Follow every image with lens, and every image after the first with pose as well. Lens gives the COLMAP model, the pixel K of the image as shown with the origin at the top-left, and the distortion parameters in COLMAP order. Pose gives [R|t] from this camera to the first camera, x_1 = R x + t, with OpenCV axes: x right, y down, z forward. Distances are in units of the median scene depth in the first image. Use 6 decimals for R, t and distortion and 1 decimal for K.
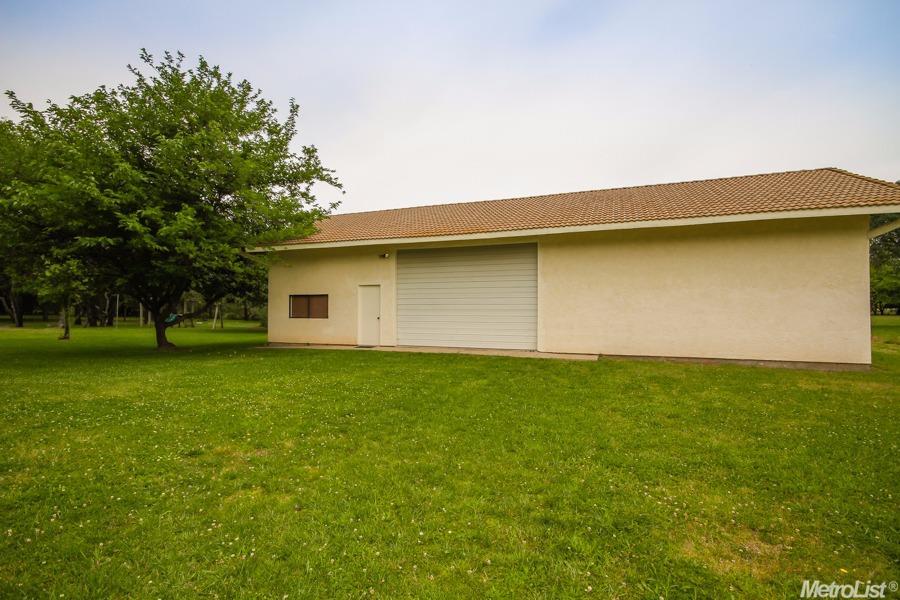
lens RADIAL K [[434.6, 0, 450.0], [0, 434.6, 300.0], [0, 0, 1]] dist [0.000936, 0.000247]
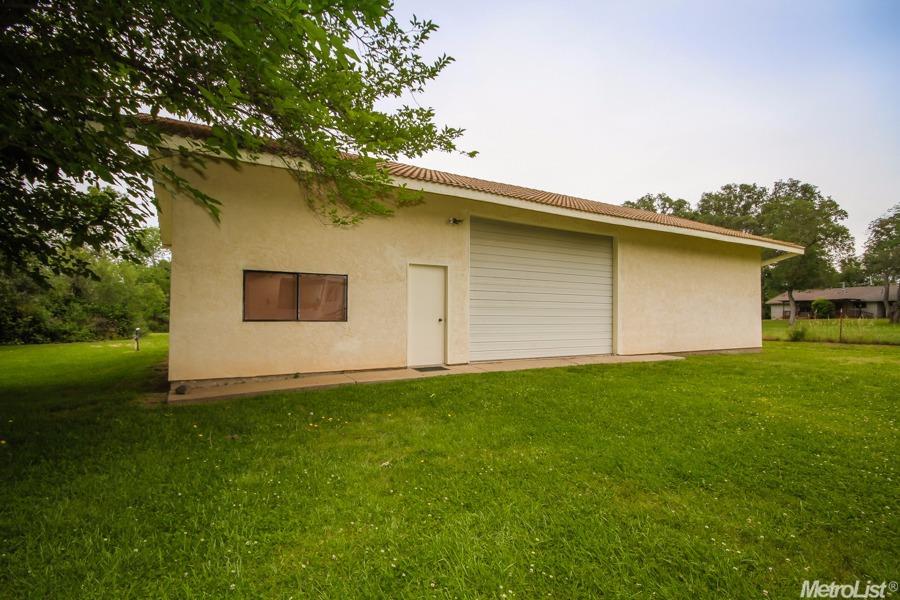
lens RADIAL K [[434.6, 0, 450.0], [0, 434.6, 300.0], [0, 0, 1]] dist [0.000936, 0.000247]
pose [[0.634083, 0.038898, 0.772286, -0.640991], [-0.011344, 0.999094, -0.041008, 0.038806], [-0.773181, 0.017242, 0.633951, 0.608539]]
